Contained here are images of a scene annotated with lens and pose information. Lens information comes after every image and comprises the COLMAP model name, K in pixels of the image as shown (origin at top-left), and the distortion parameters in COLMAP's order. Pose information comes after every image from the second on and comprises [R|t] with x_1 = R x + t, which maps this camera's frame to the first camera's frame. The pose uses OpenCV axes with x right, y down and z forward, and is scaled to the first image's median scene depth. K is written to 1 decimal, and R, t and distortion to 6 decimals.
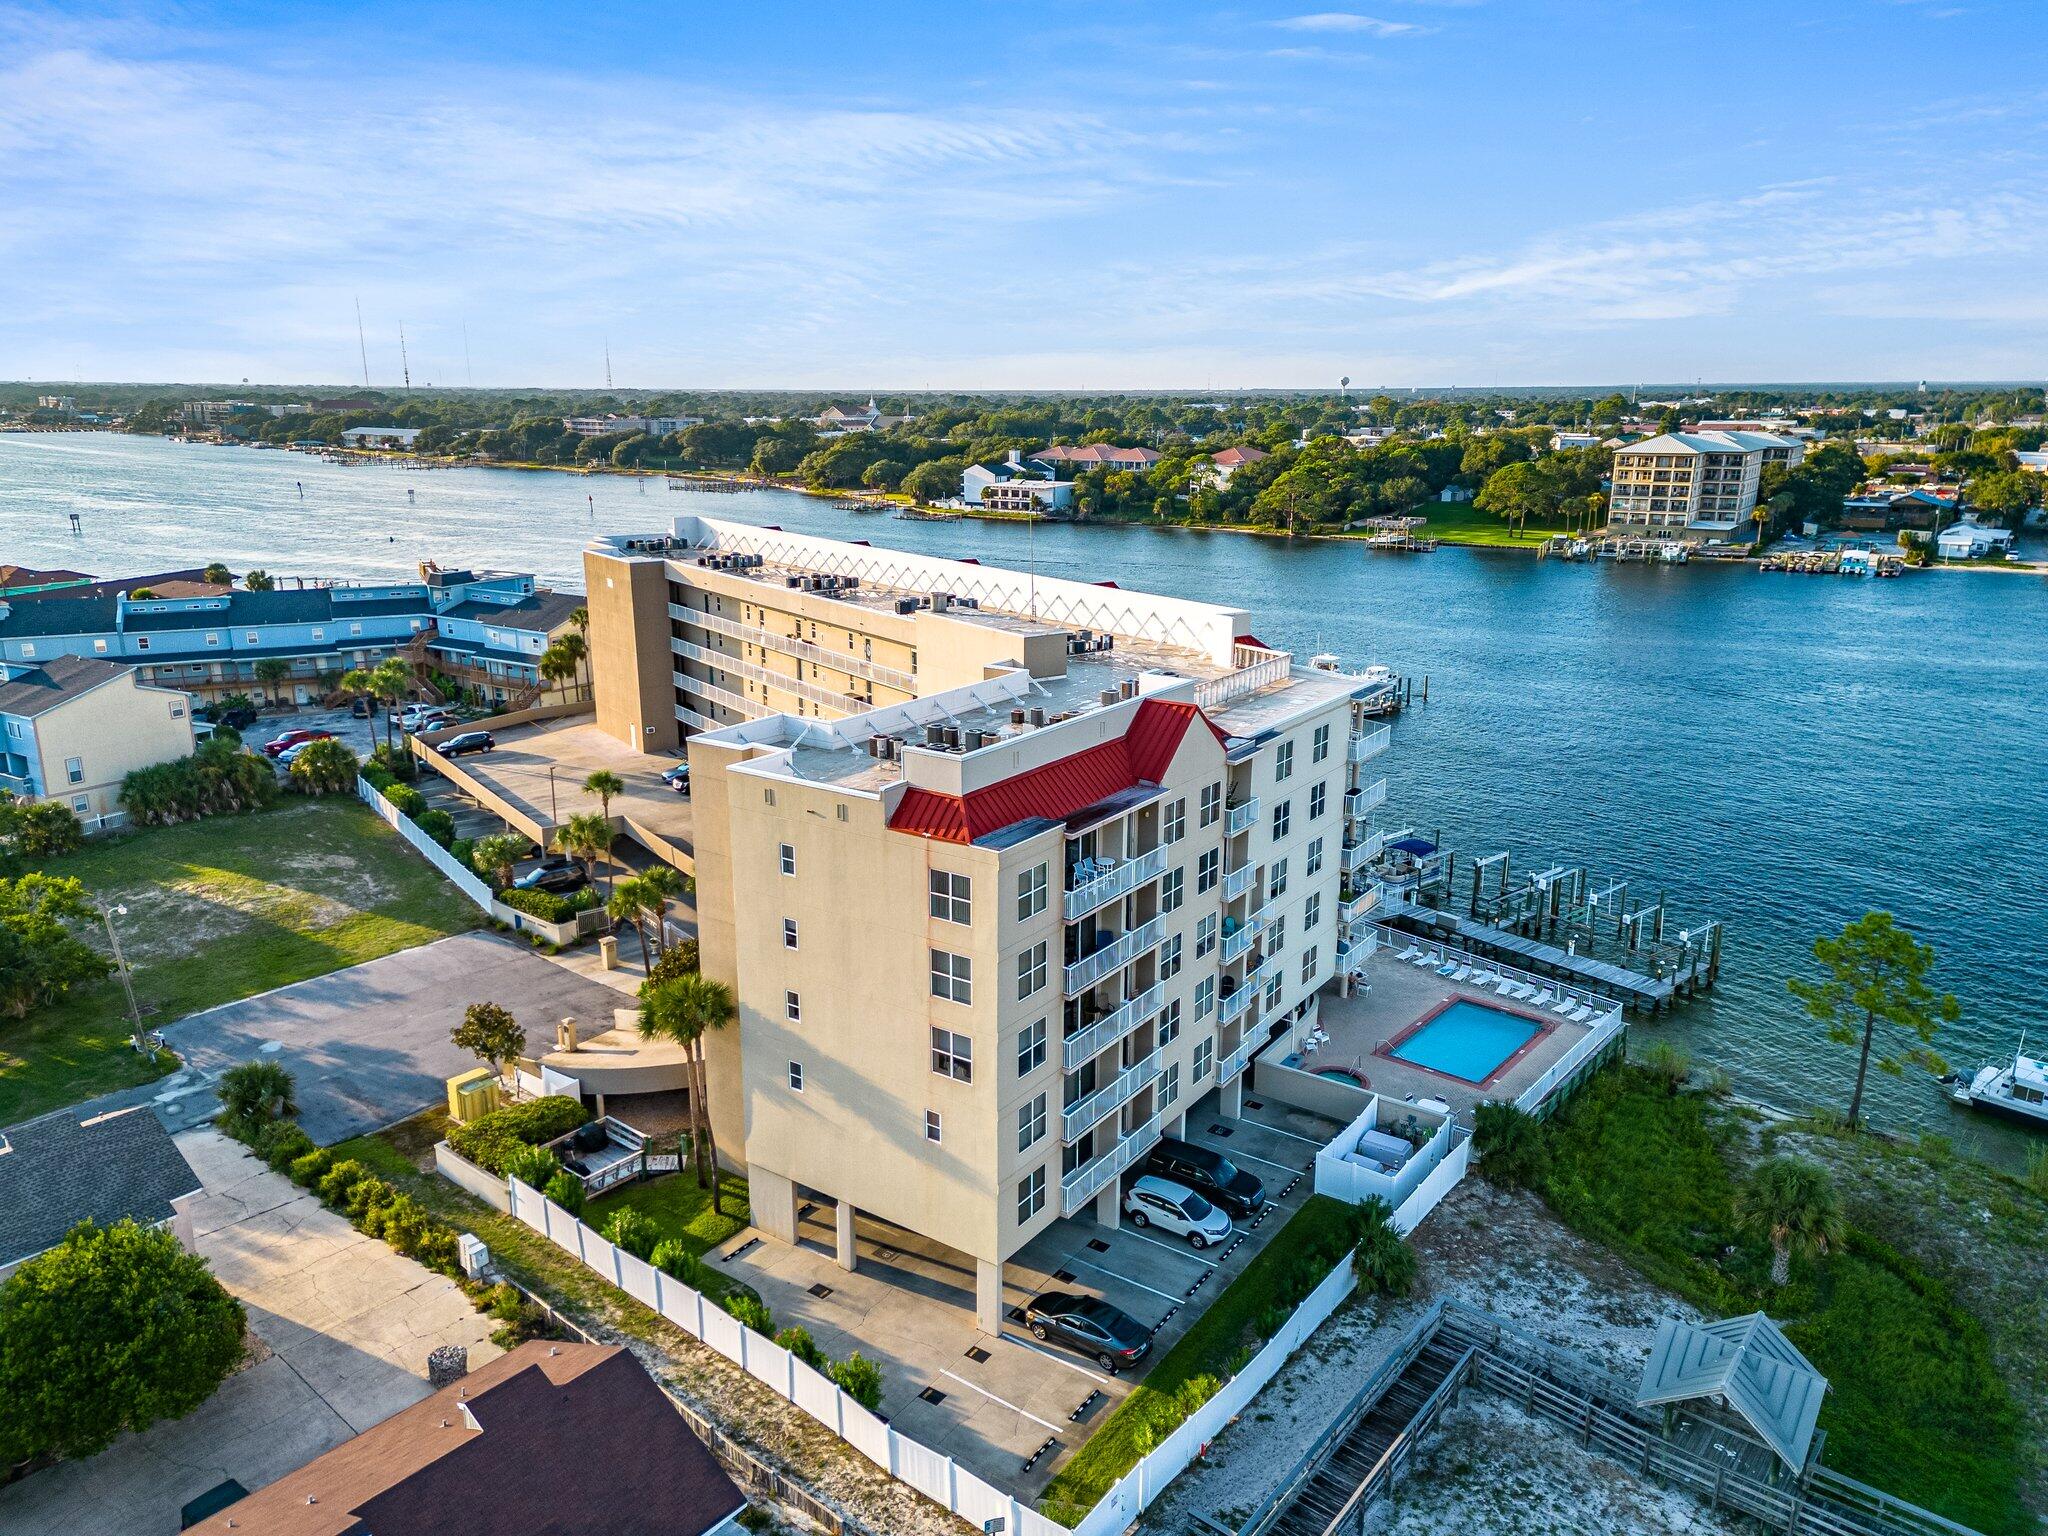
lens RADIAL K [[1425.7, 0, 1019.5], [0, 1425.7, 769.7], [0, 0, 1]] dist [0.077565, -0.047493]
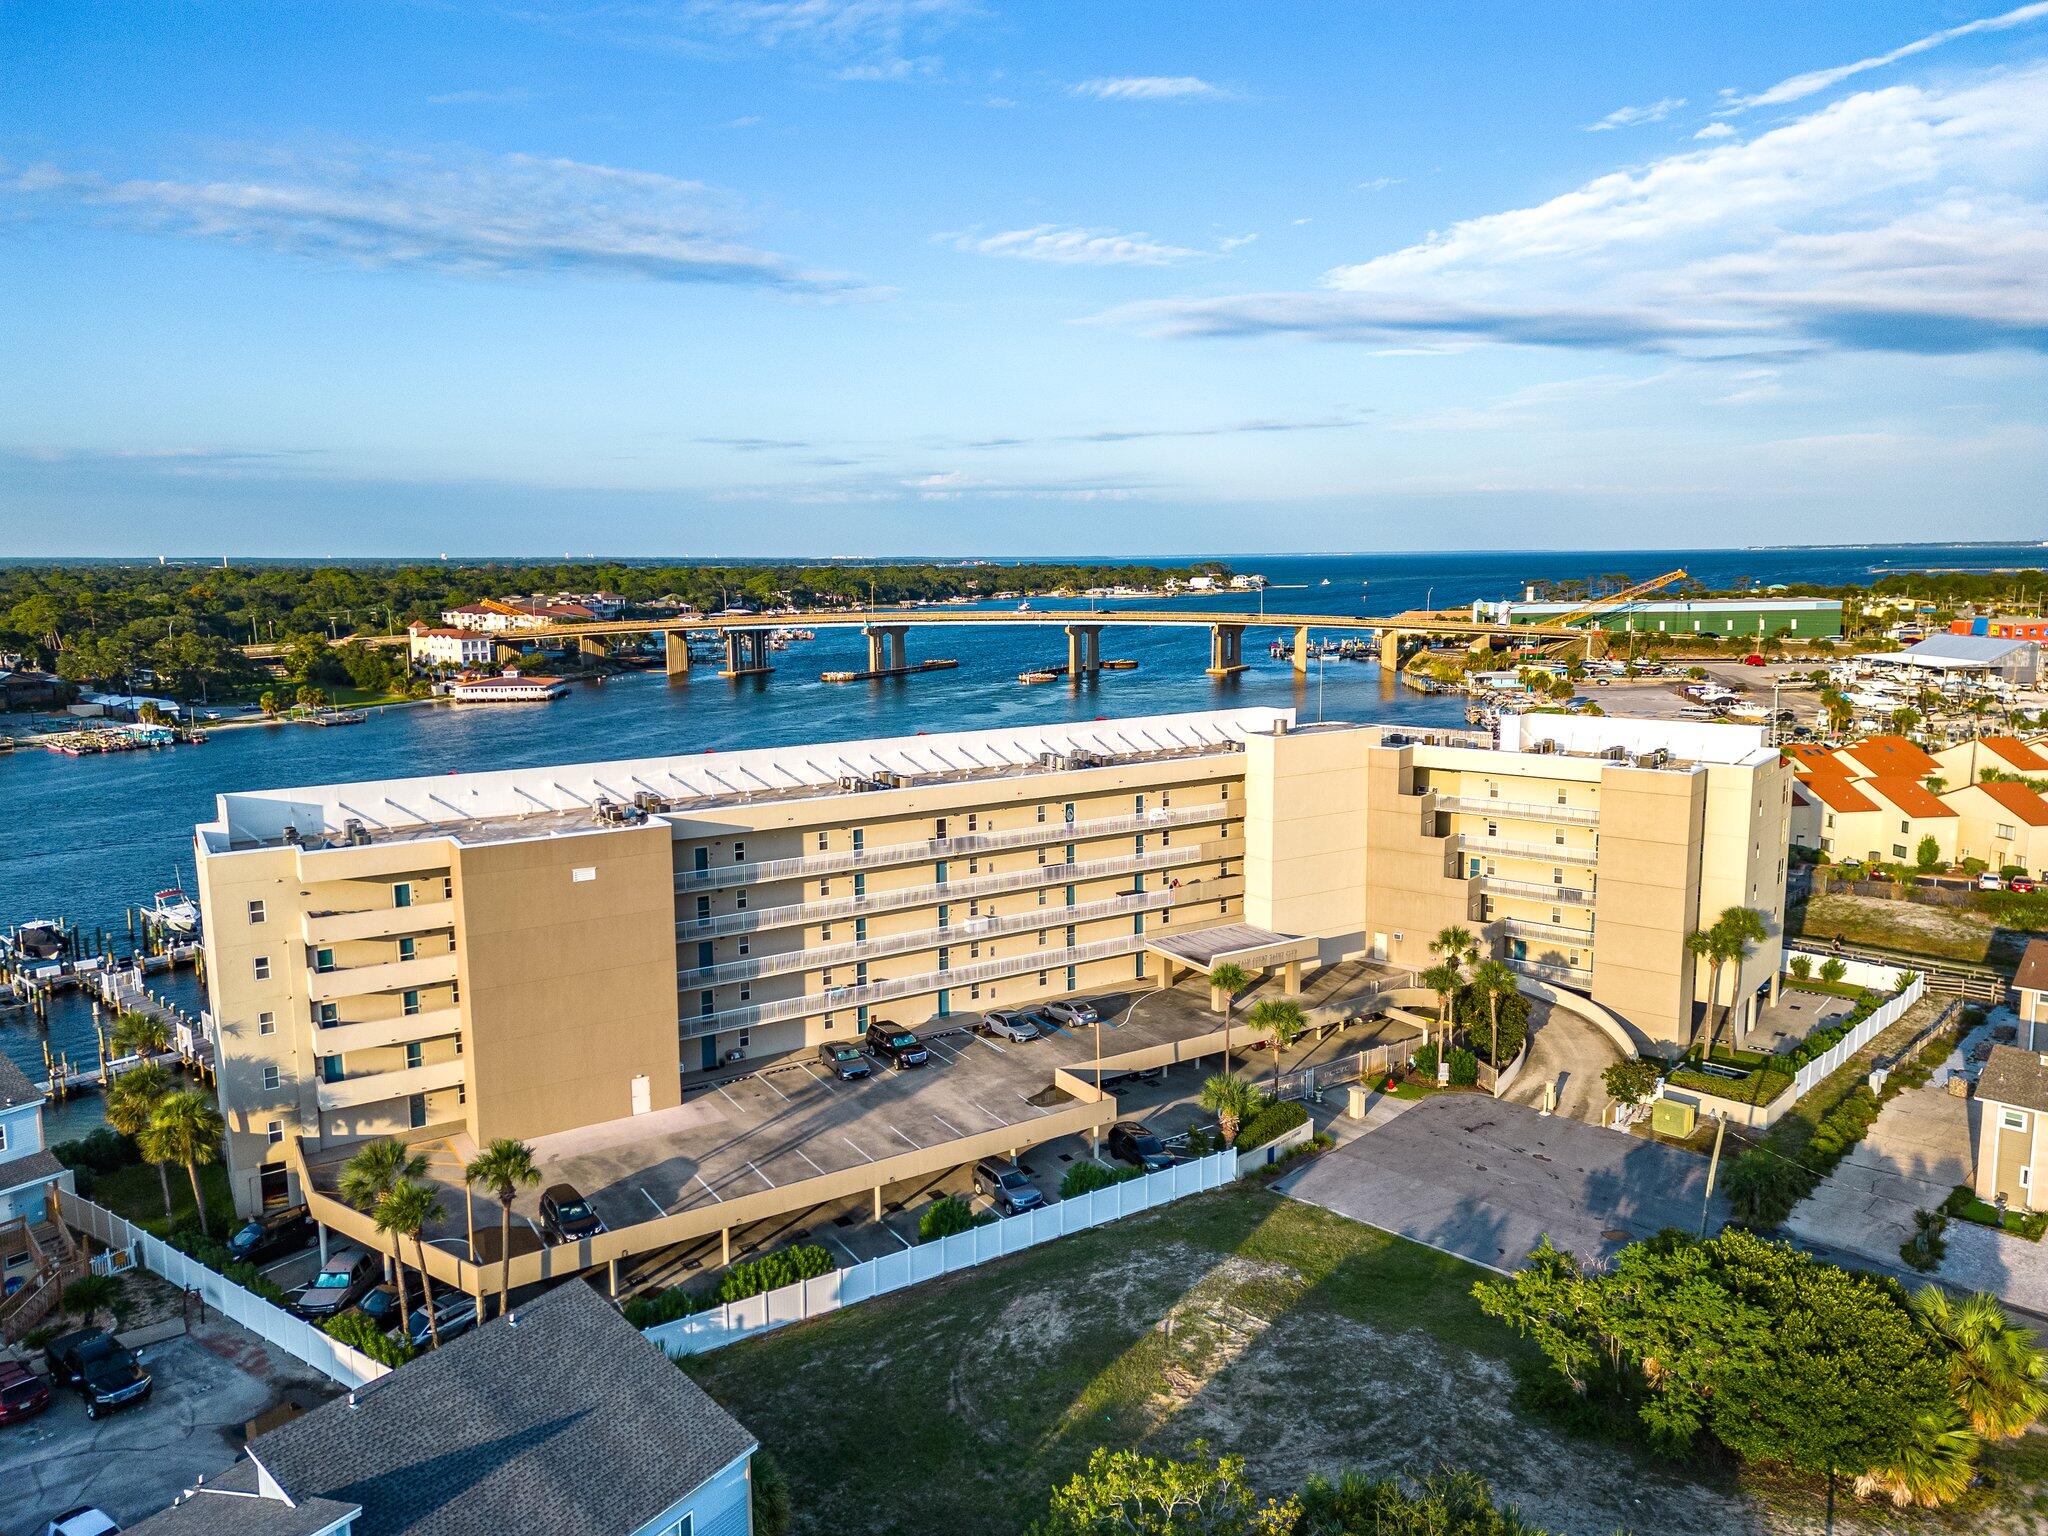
lens RADIAL K [[1421.9, 0, 1021.2], [0, 1421.9, 770.6], [0, 0, 1]] dist [0.092742, -0.073152]
pose [[0.064436, -0.149793, 0.986615, -0.282493], [0.263523, 0.956130, 0.127954, -0.064747], [-0.962499, 0.251751, 0.101083, 0.236564]]
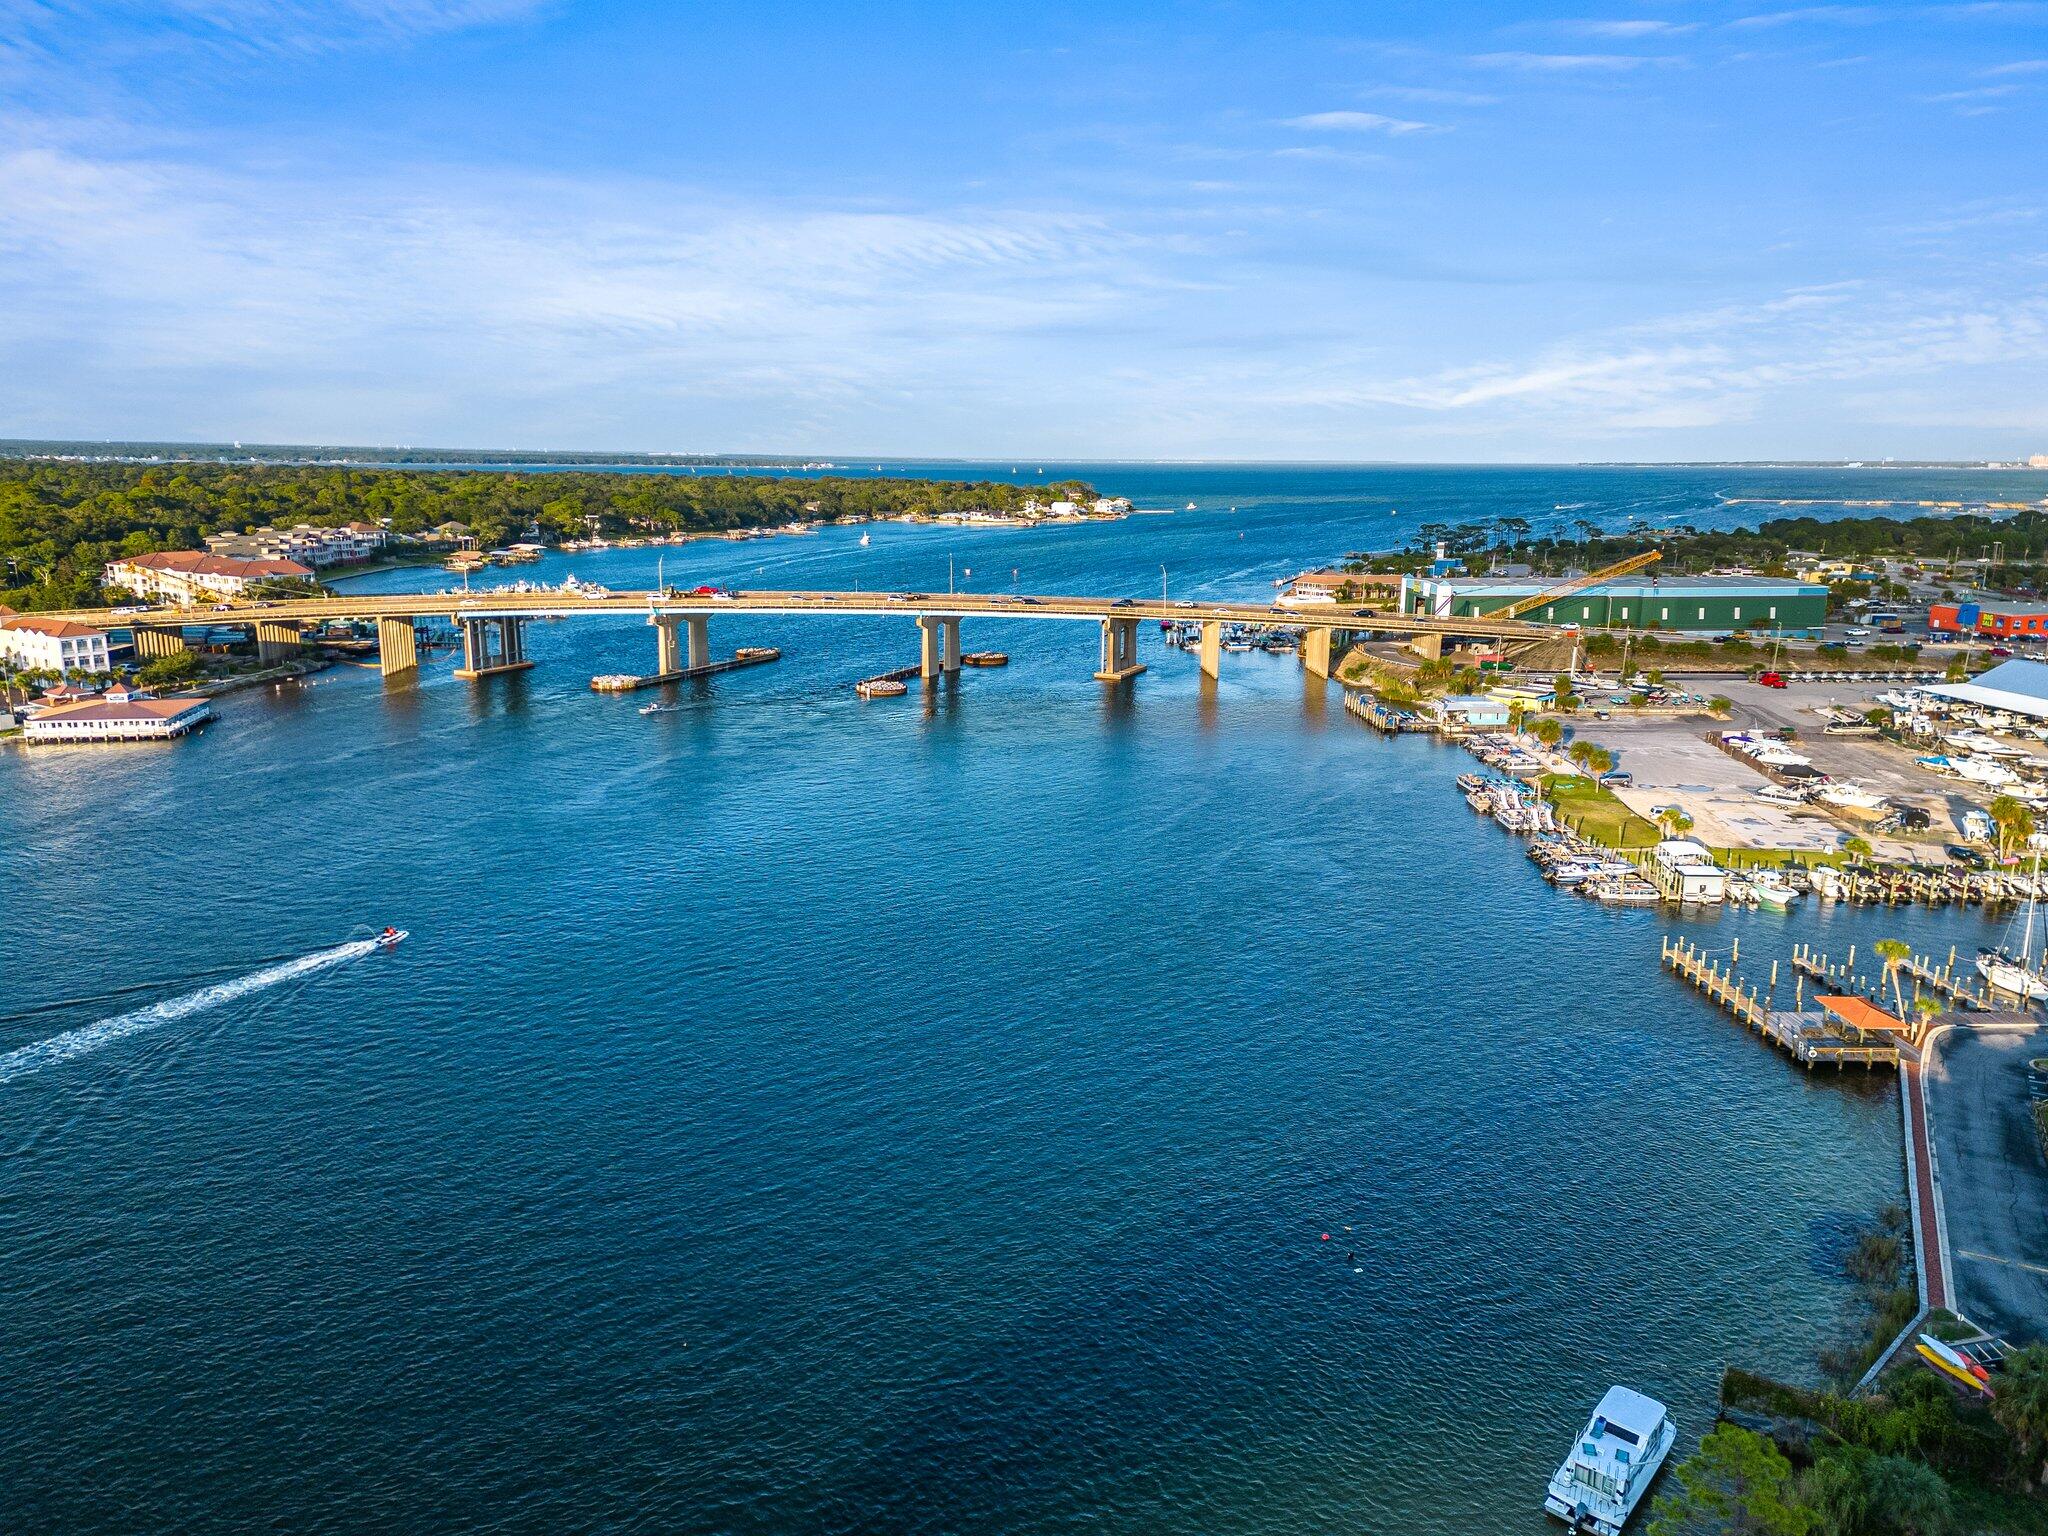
lens RADIAL K [[1421.9, 0, 1021.2], [0, 1421.9, 770.6], [0, 0, 1]] dist [0.092742, -0.073152]
pose [[-0.037517, -0.215587, 0.975764, -0.033927], [0.244808, 0.944714, 0.218139, -0.106414], [-0.968845, 0.247059, 0.017335, 0.233856]]
